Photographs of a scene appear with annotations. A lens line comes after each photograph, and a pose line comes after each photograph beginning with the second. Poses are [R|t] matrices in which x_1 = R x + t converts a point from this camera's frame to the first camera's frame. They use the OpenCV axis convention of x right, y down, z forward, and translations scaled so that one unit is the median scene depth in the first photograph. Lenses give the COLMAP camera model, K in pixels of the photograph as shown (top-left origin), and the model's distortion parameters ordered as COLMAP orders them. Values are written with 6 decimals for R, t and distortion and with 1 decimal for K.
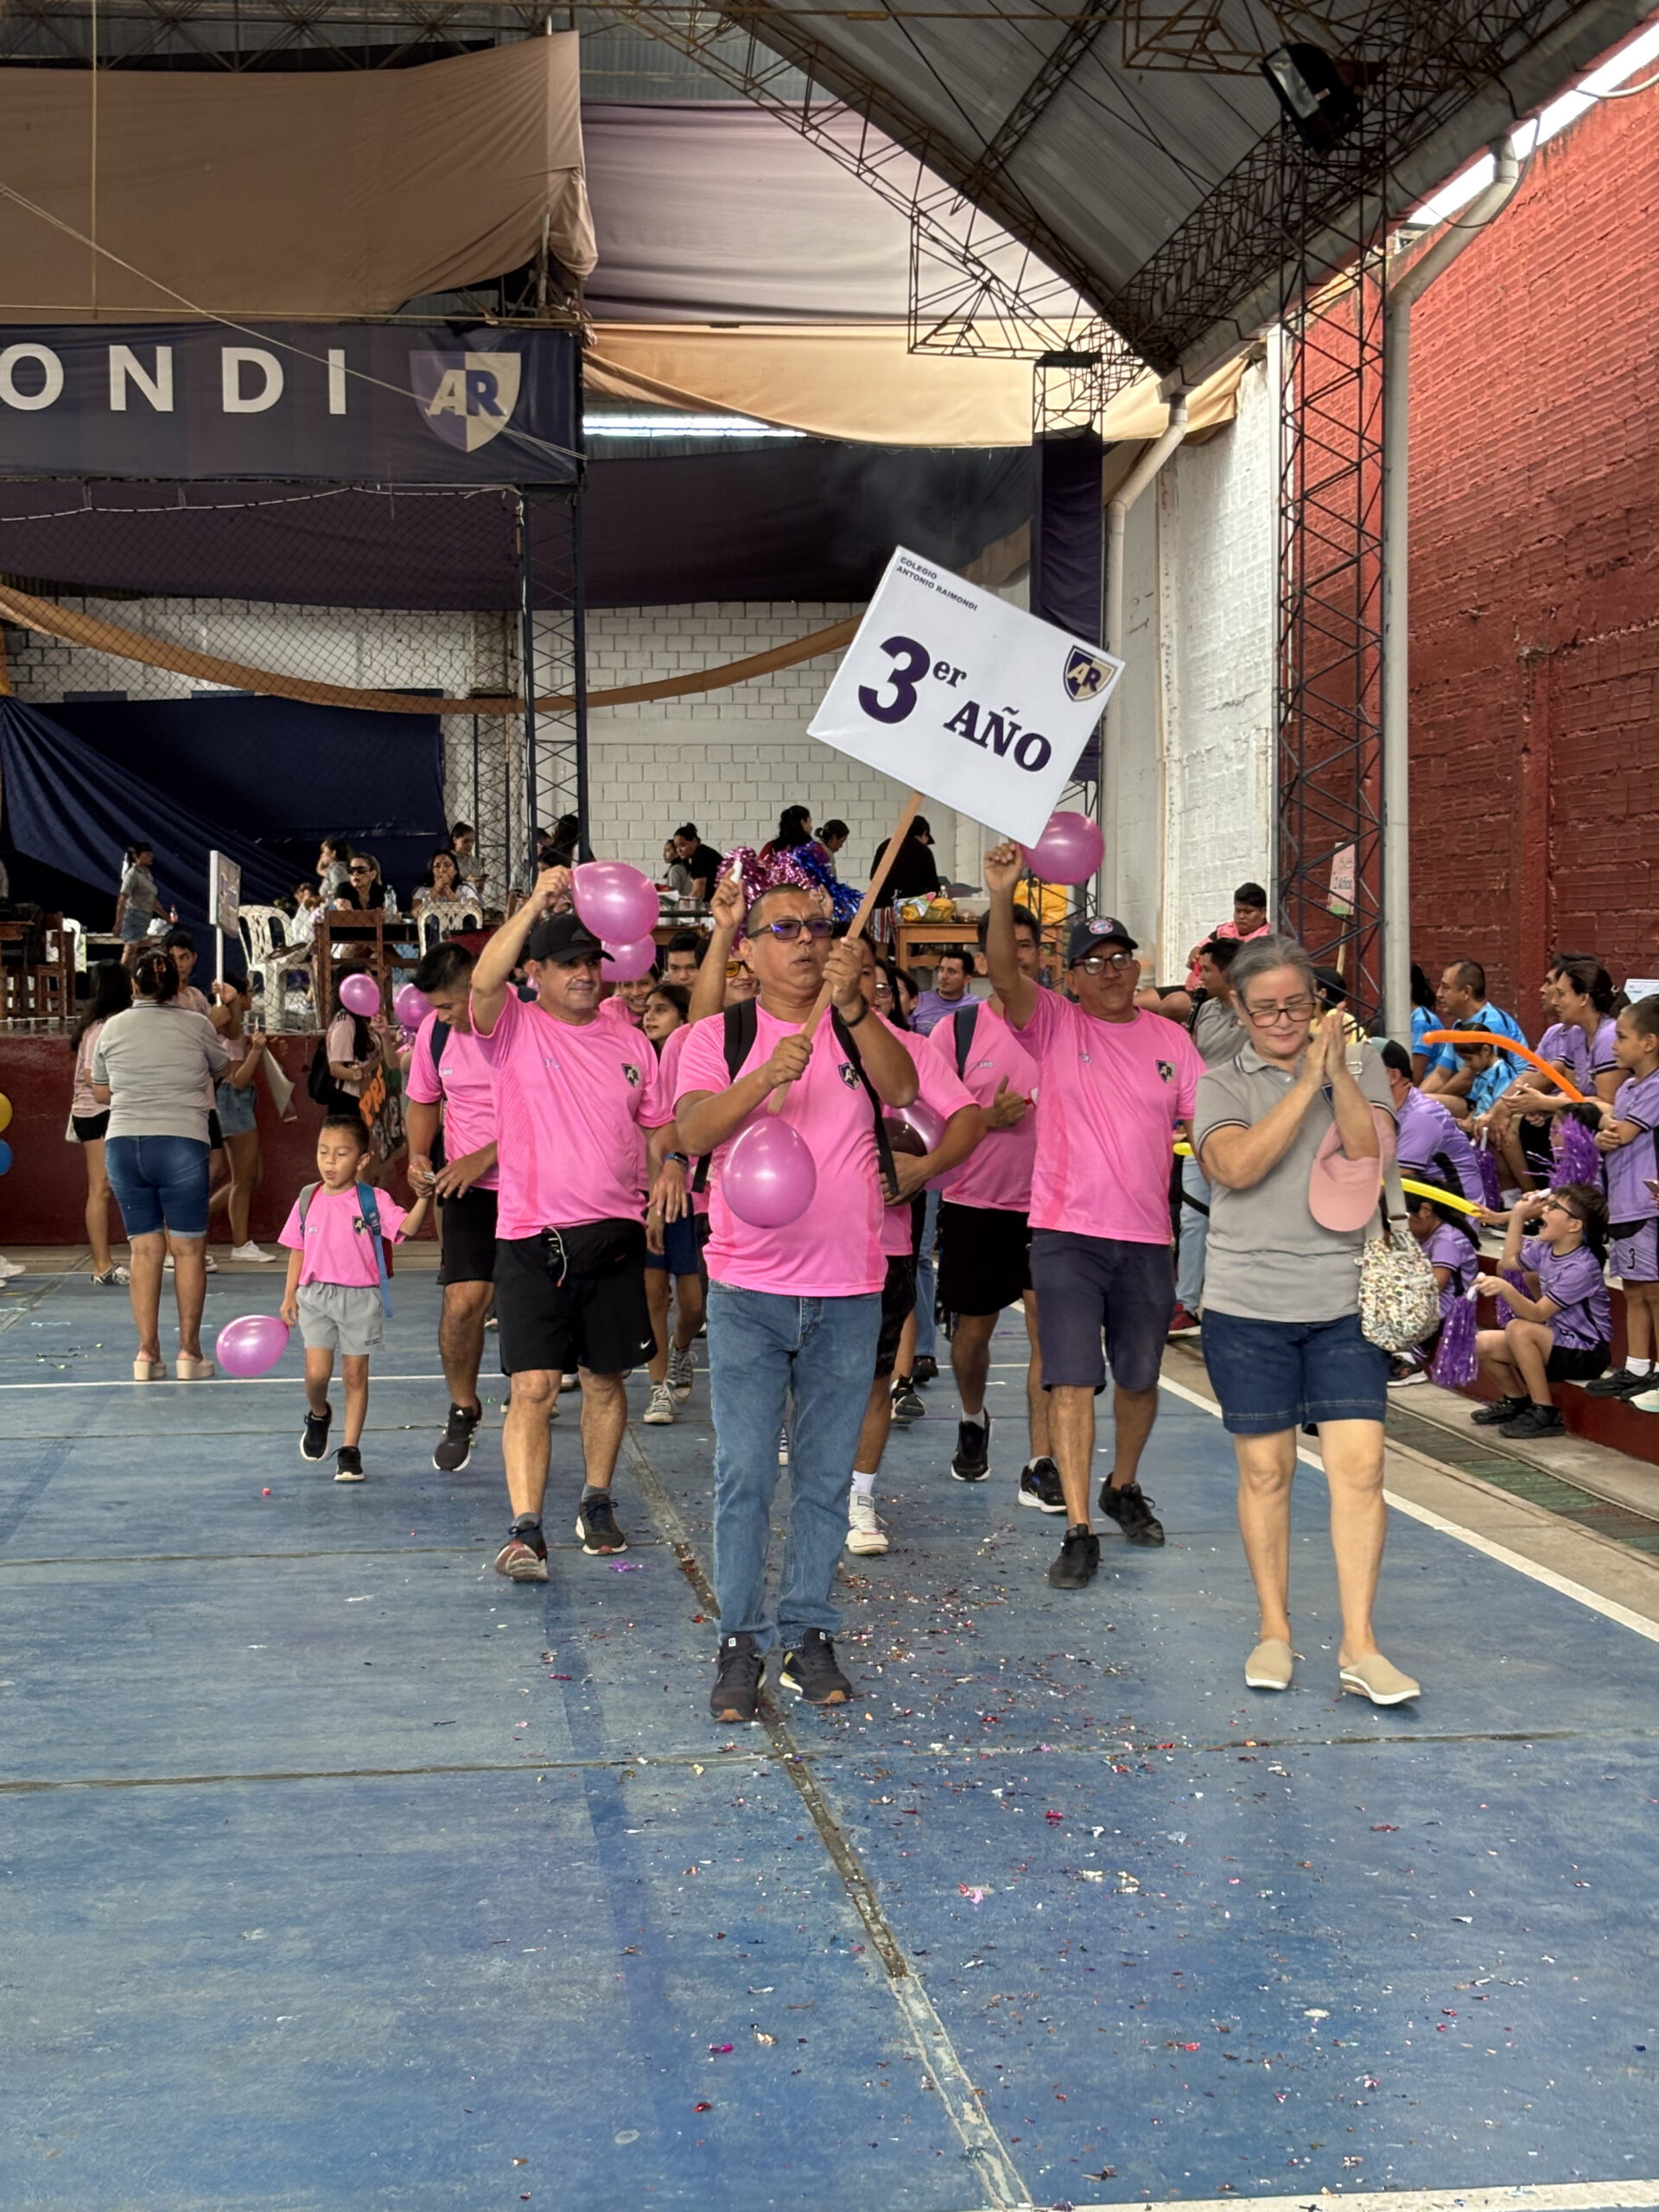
lens RADIAL K [[3344.9, 0, 828.6], [0, 3344.9, 1112.4], [0, 0, 1]] dist [0.035083, 0.000000]
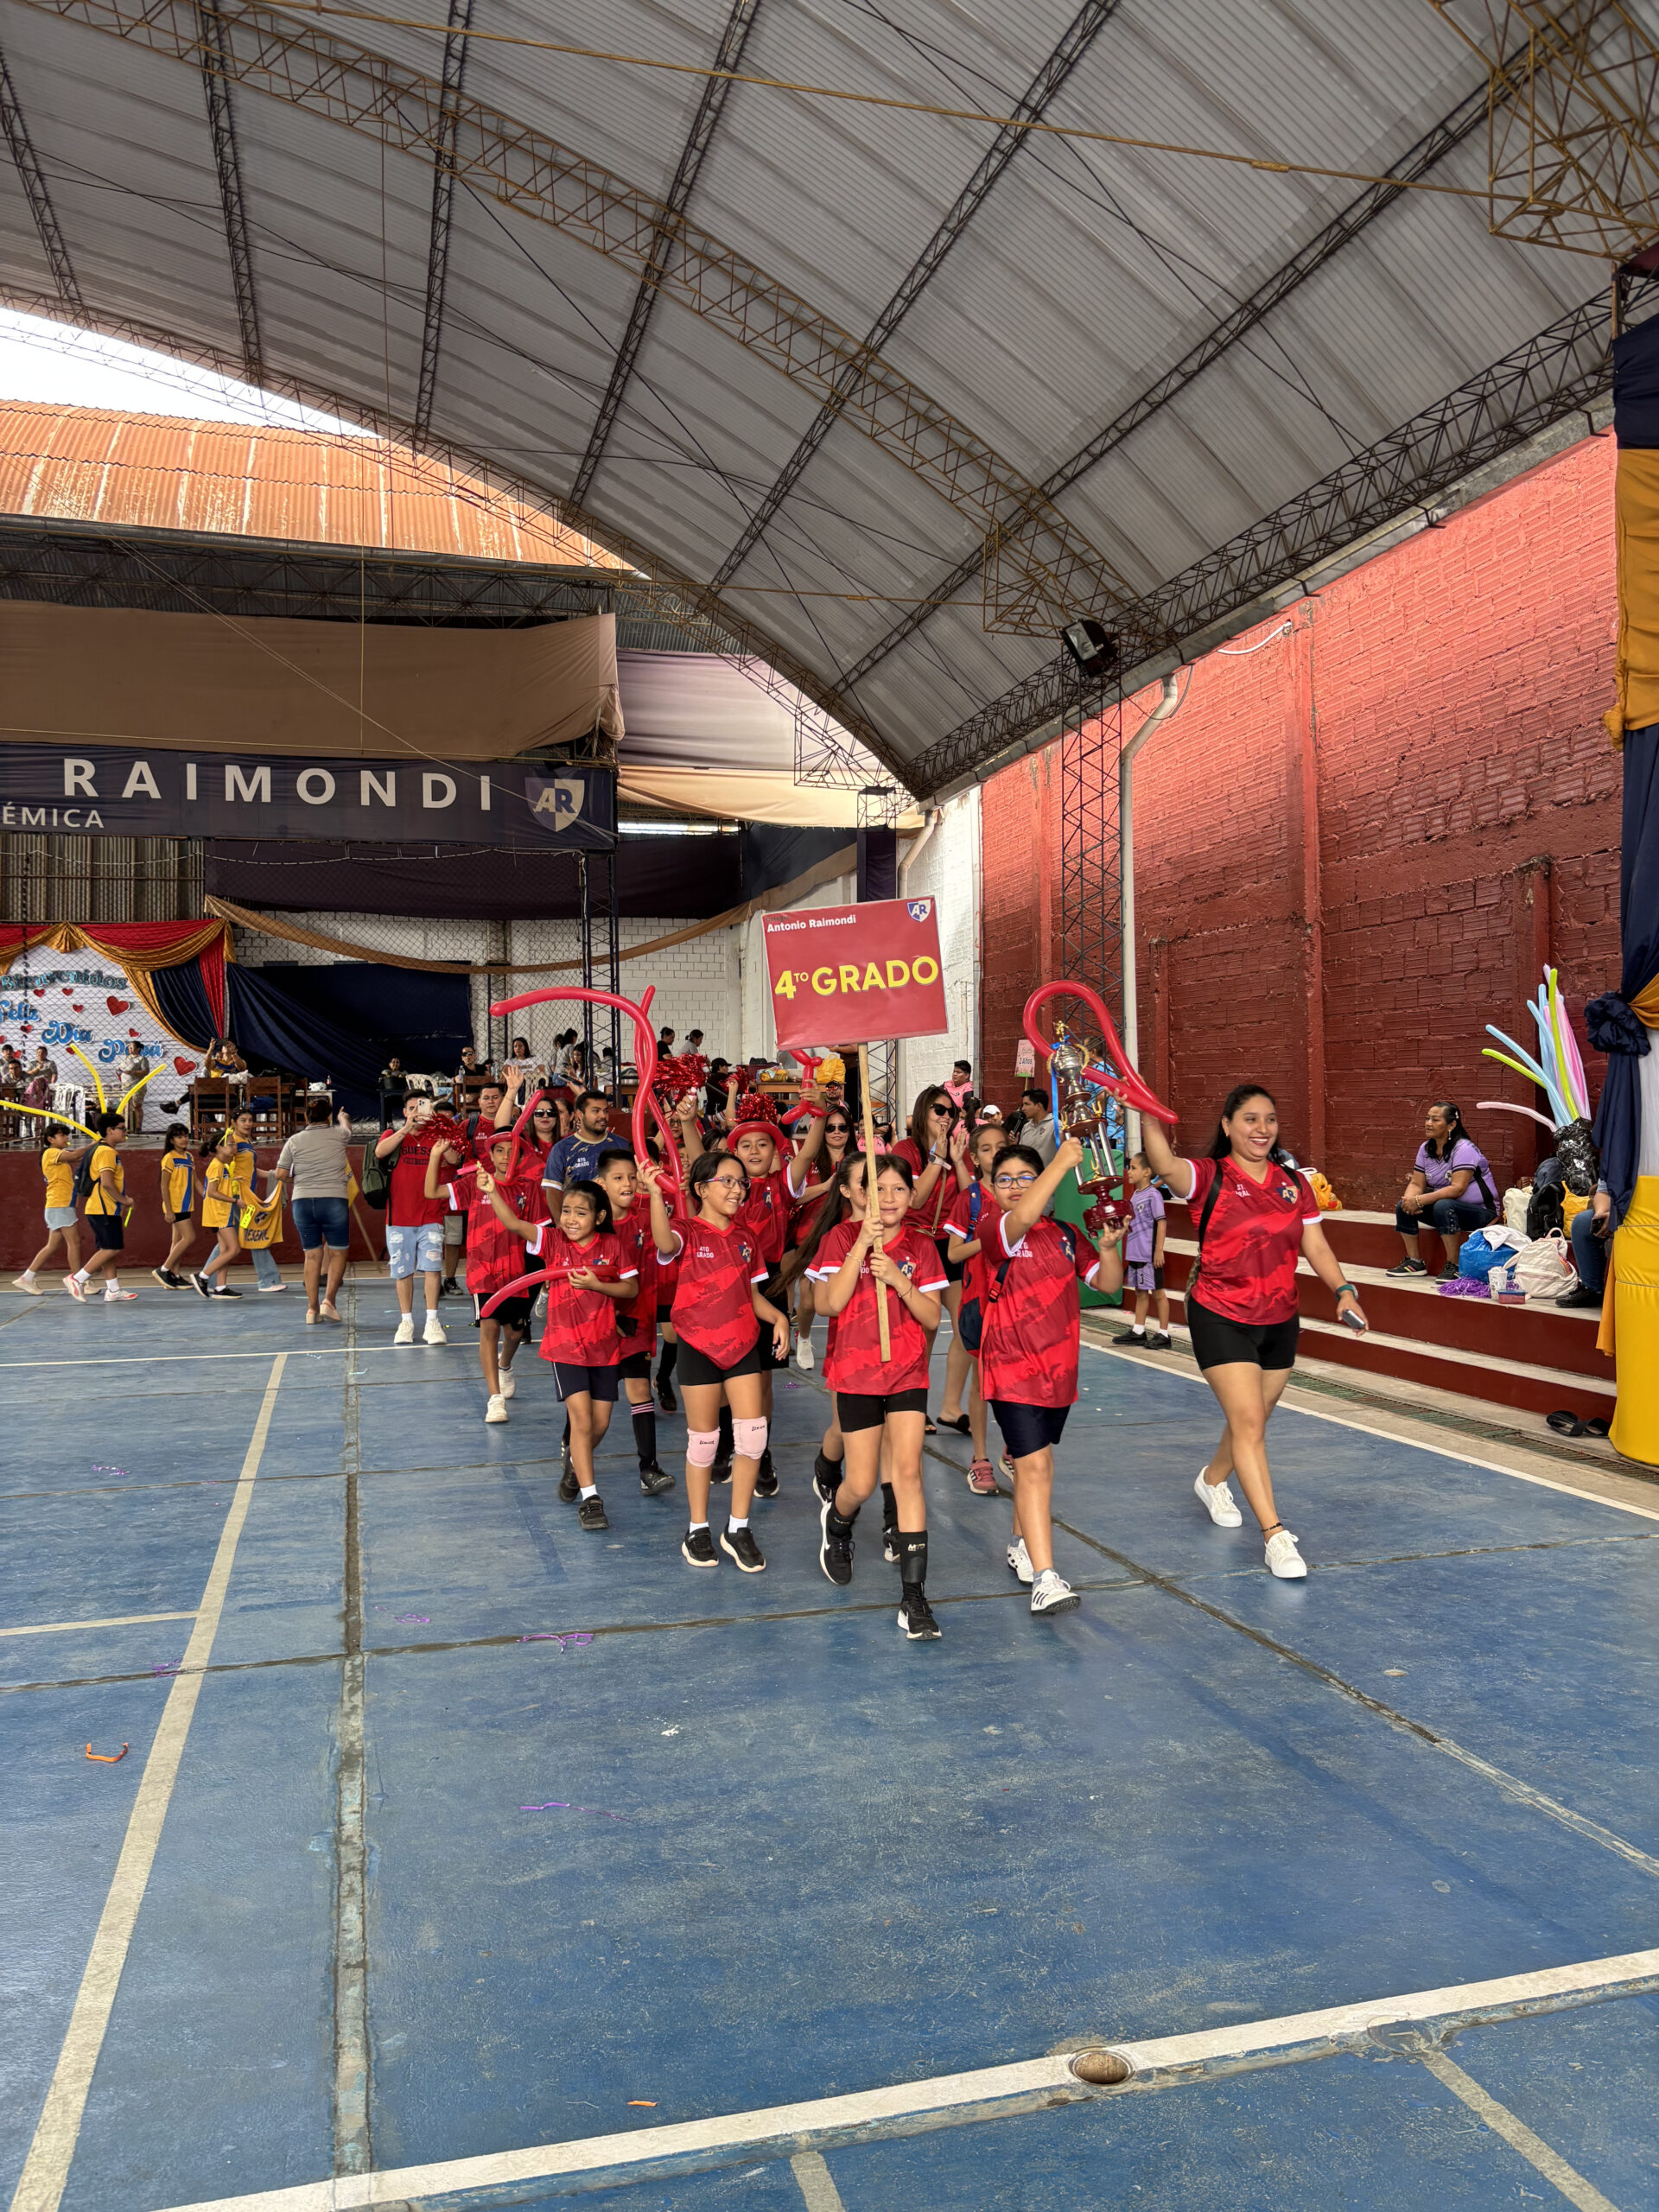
lens RADIAL K [[1677.0, 0, 842.1], [0, 1677.0, 1095.8], [0, 0, 1]] dist [0.025690, -0.038484]
pose [[0.989272, -0.003085, 0.146053, -0.088140], [0.010312, 0.998758, -0.048751, -0.002292], [-0.145722, 0.049734, 0.988075, 0.057950]]
